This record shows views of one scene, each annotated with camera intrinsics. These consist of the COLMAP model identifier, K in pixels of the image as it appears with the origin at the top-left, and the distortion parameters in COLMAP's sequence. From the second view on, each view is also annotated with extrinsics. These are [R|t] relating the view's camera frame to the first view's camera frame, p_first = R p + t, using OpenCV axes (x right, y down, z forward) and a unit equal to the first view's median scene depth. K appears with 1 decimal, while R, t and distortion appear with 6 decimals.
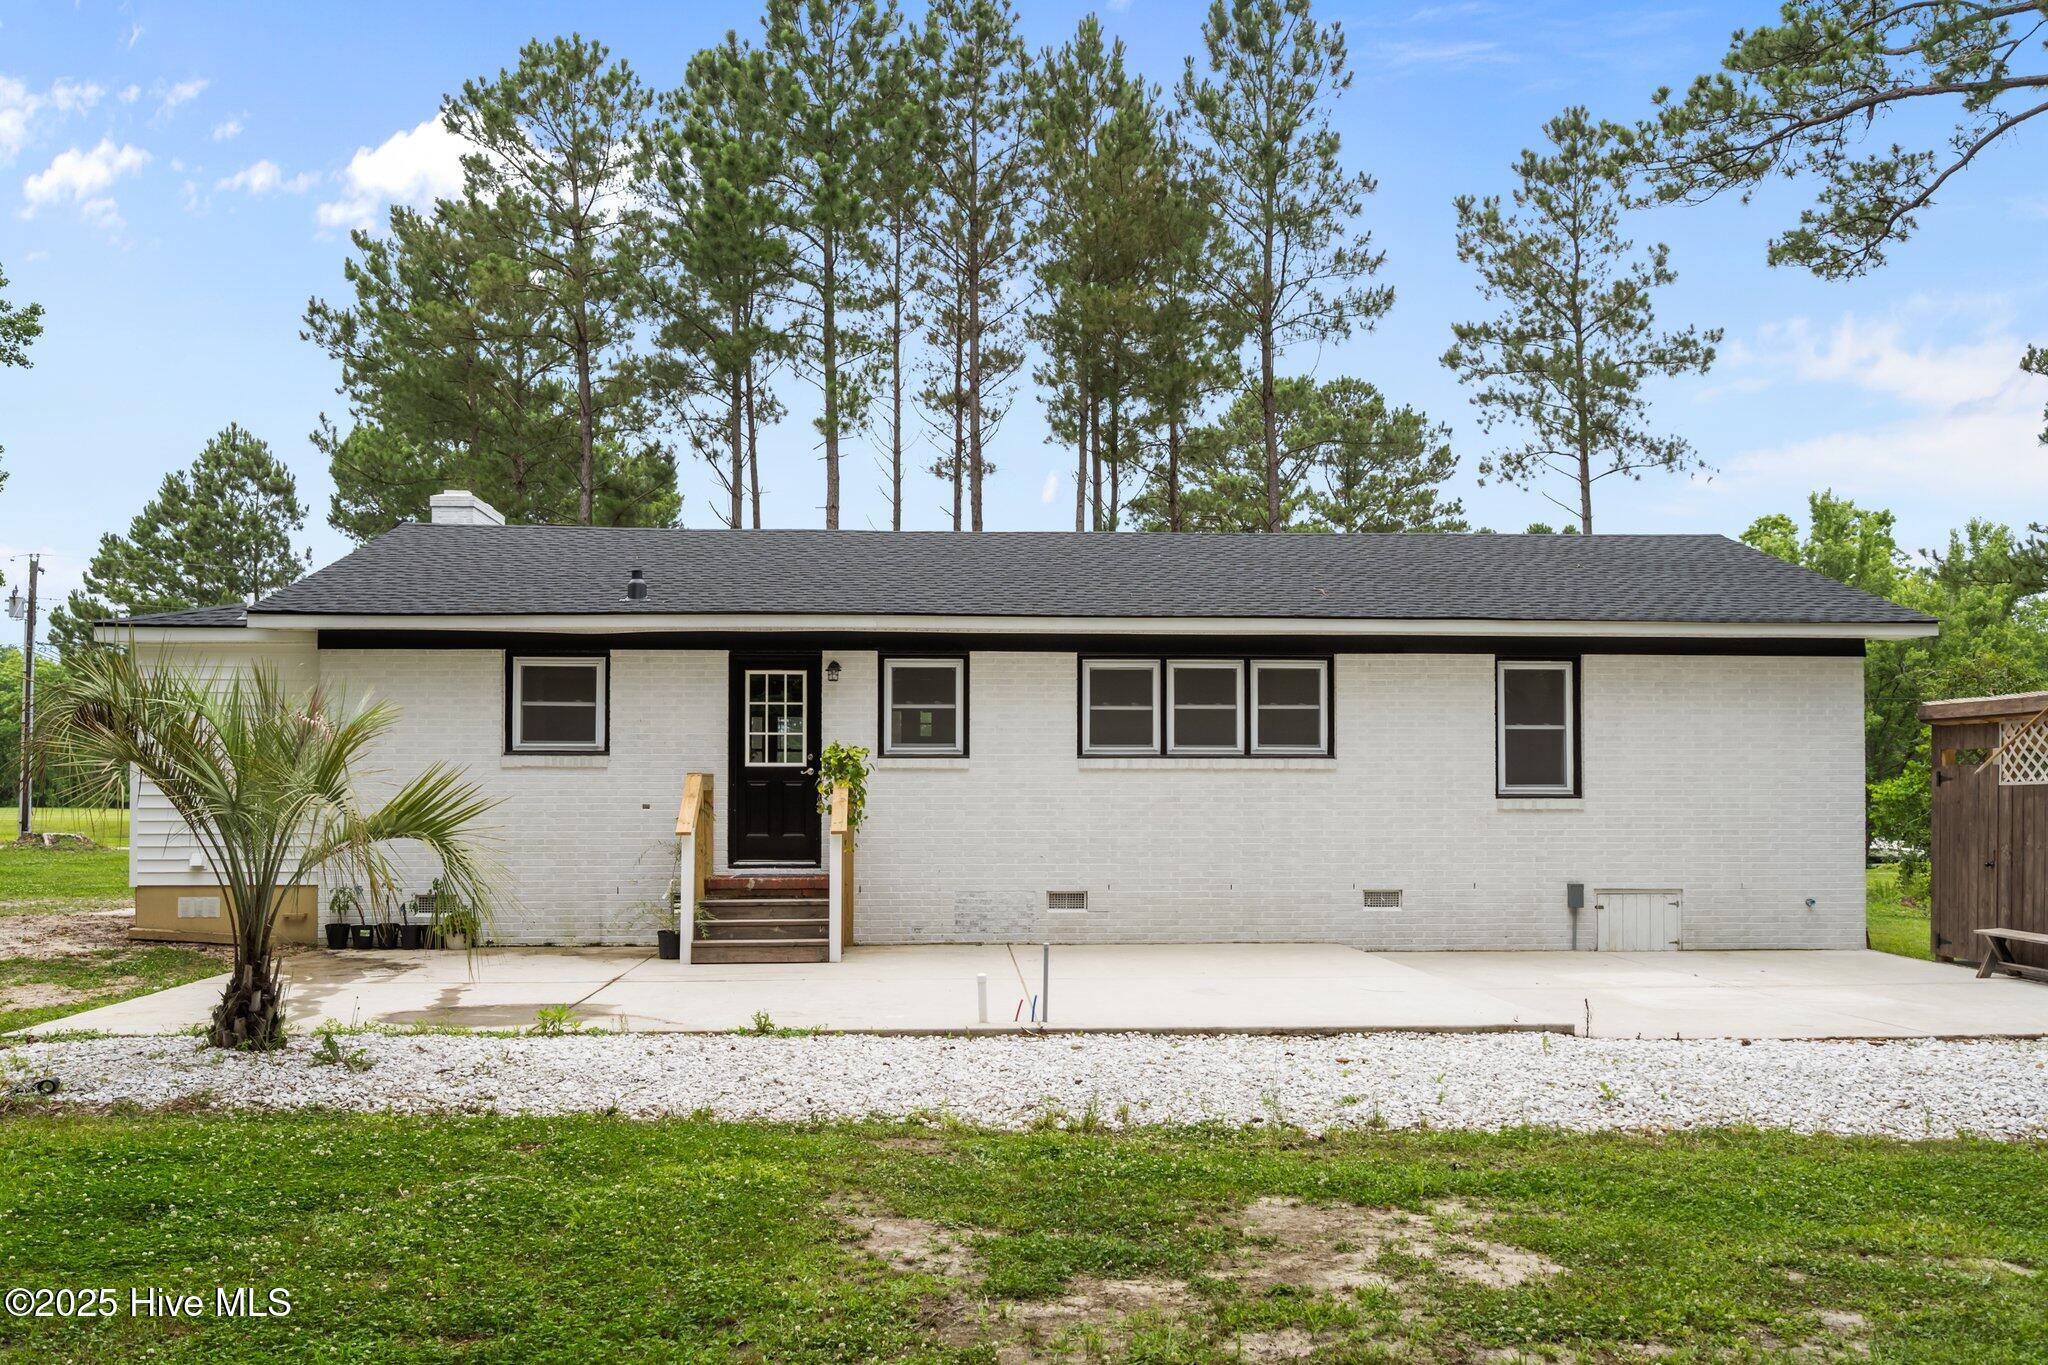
lens RADIAL K [[1634.6, 0, 1024.0], [0, 1634.6, 682.5], [0, 0, 1]] dist [-0.002680, 0.002596]
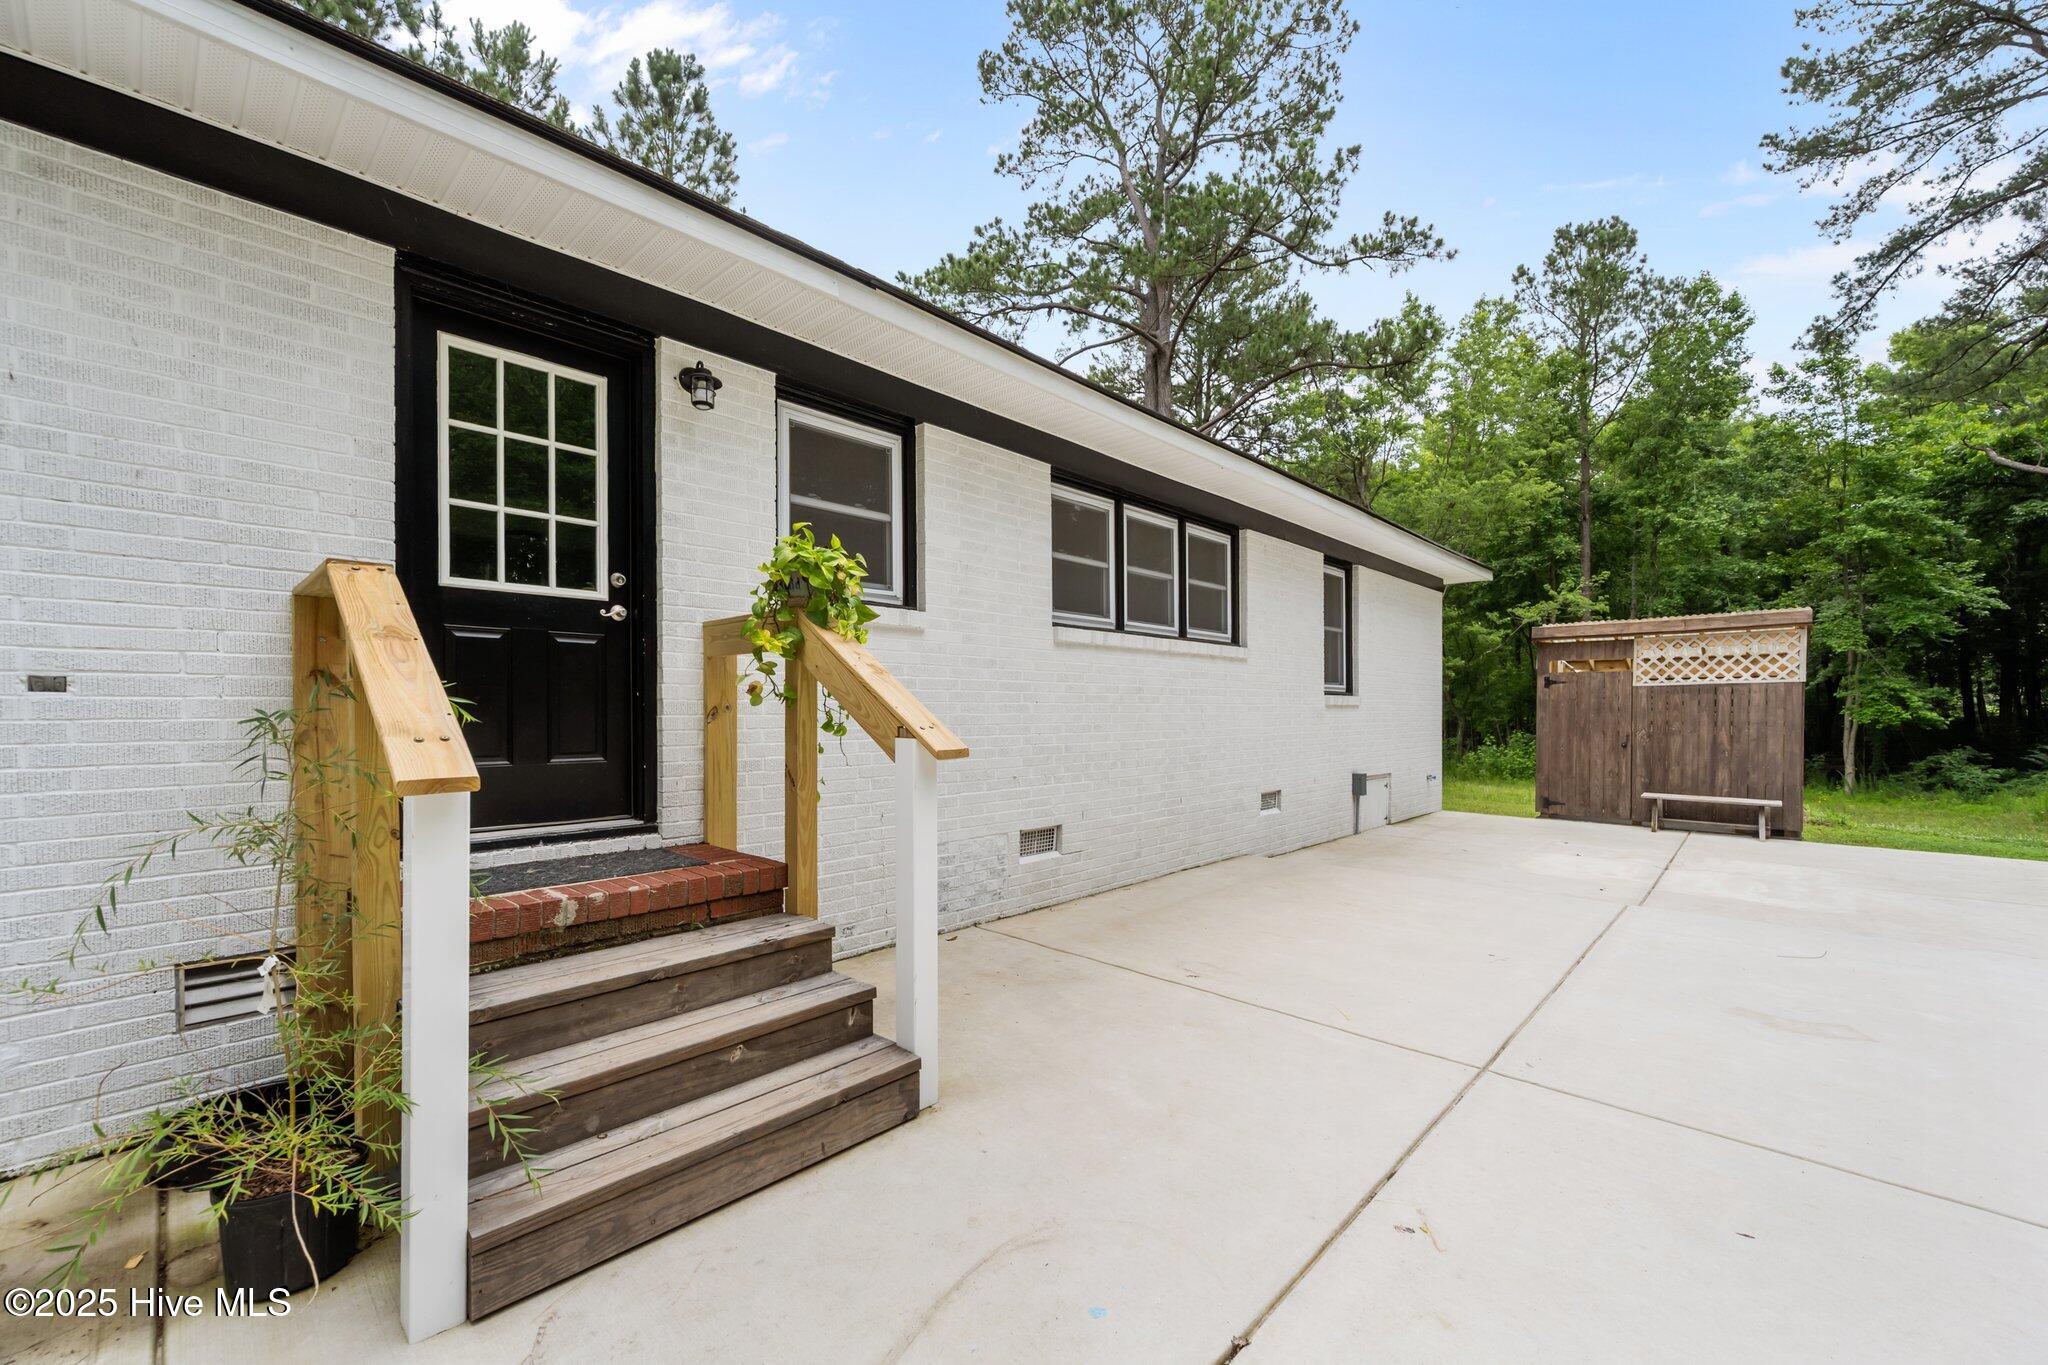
lens RADIAL K [[827.6, 0, 1027.0], [0, 827.6, 709.7], [0, 0, 1]] dist [0.001394, 0.000281]
pose [[0.720528, -0.001294, 0.693424, -0.204671], [-0.045508, 0.997754, 0.049148, 0.063955], [-0.691931, -0.066969, 0.718851, 0.760855]]
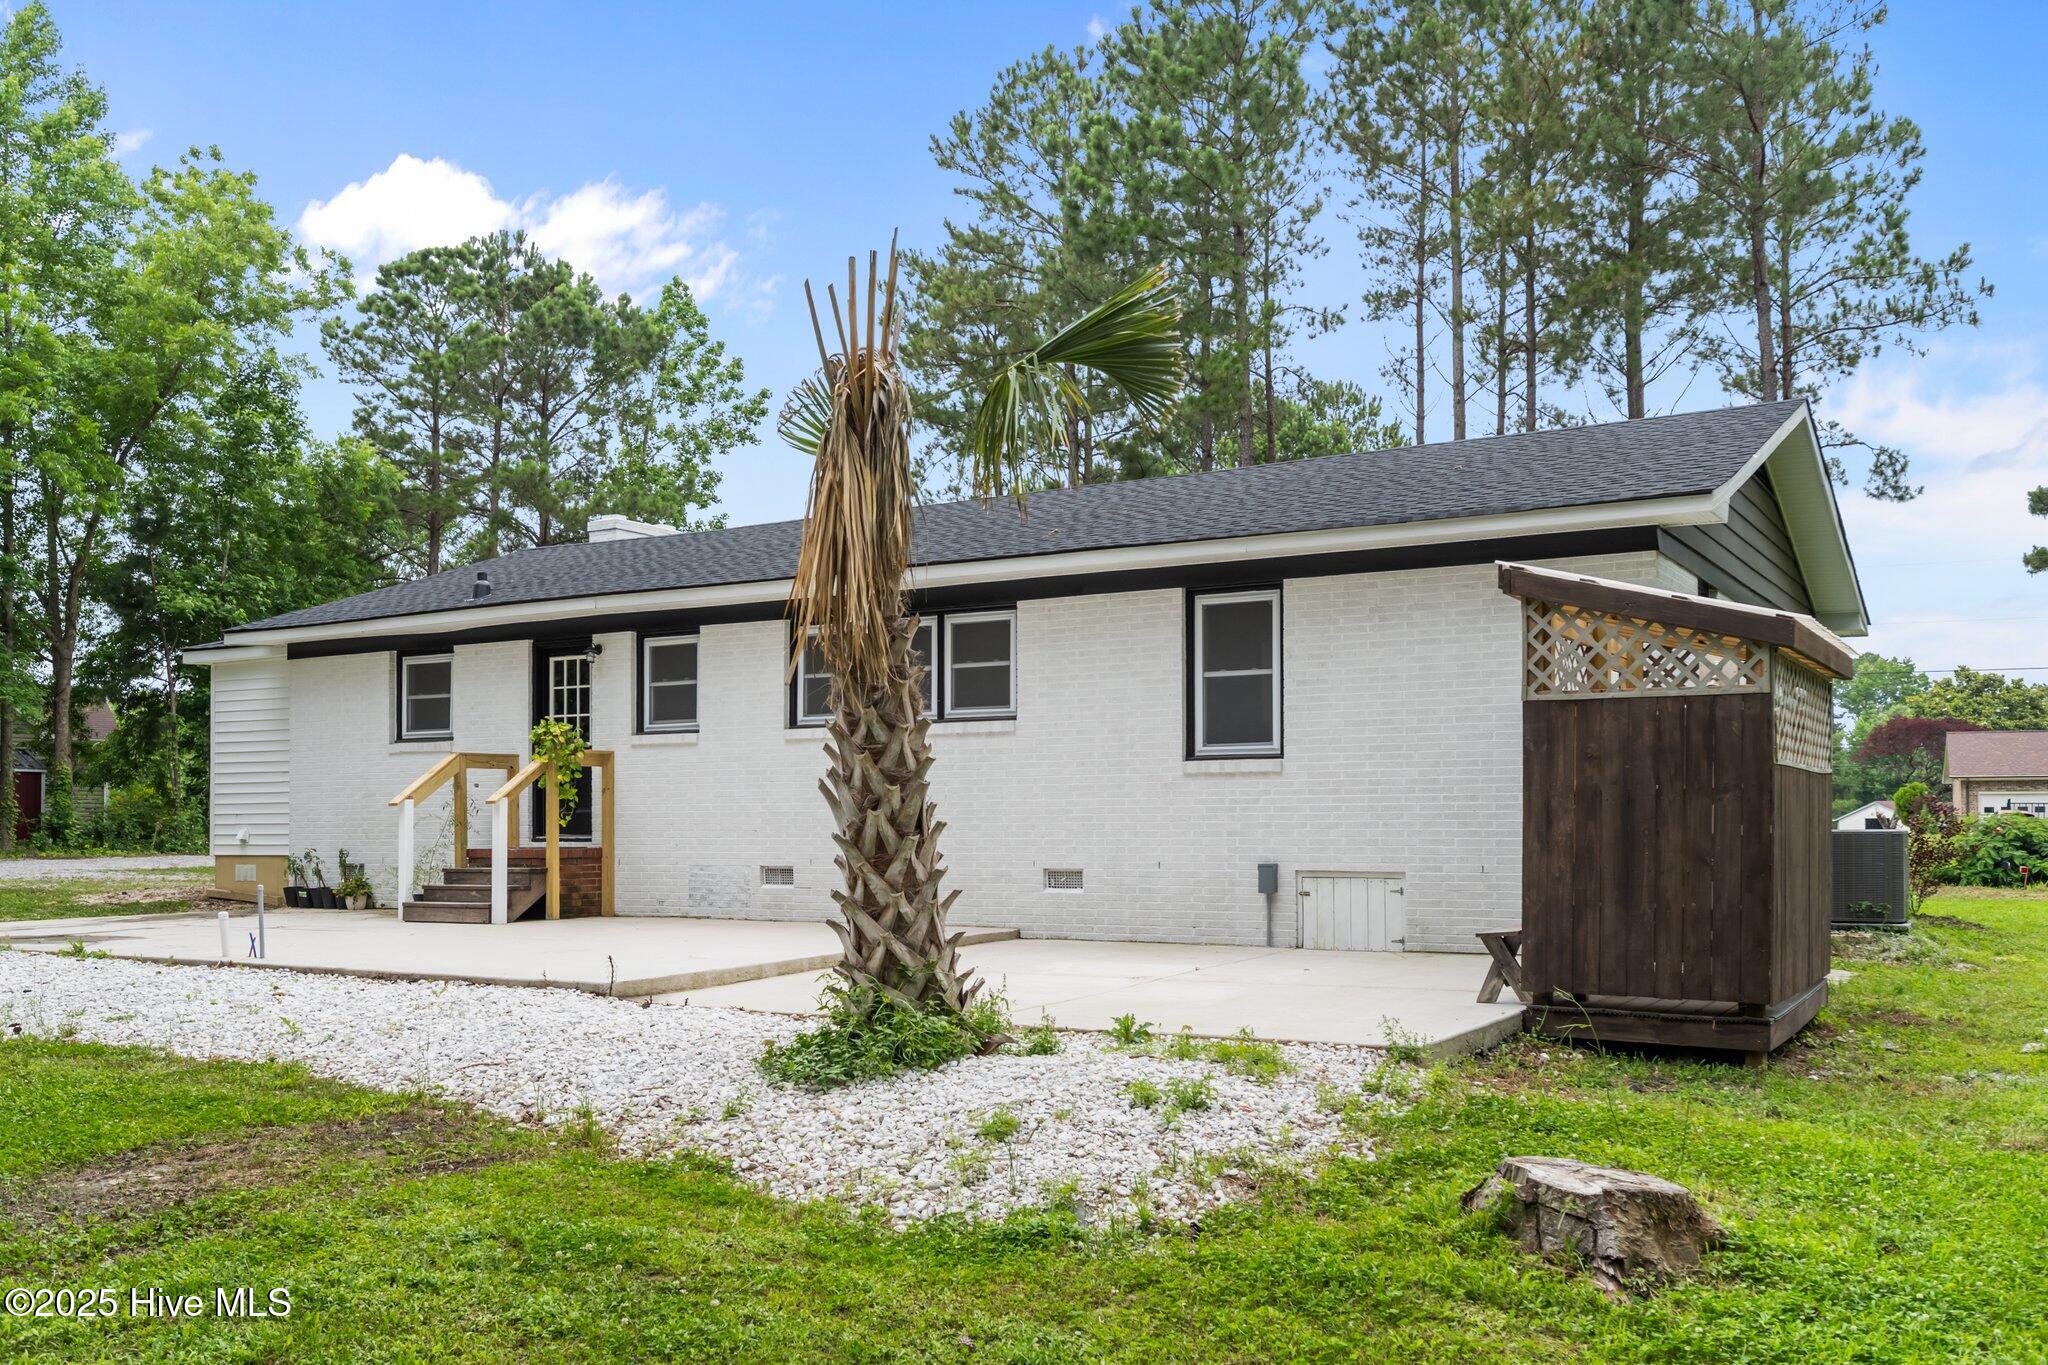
lens RADIAL K [[1769.8, 0, 1022.8], [0, 1769.8, 742.9], [0, 0, 1]] dist [0.004345, 0.001090]
pose [[0.830967, -0.029925, -0.555517, 0.726247], [0.039001, 0.999229, 0.004512, 0.054981], [0.554954, -0.025415, 0.831493, 0.207773]]
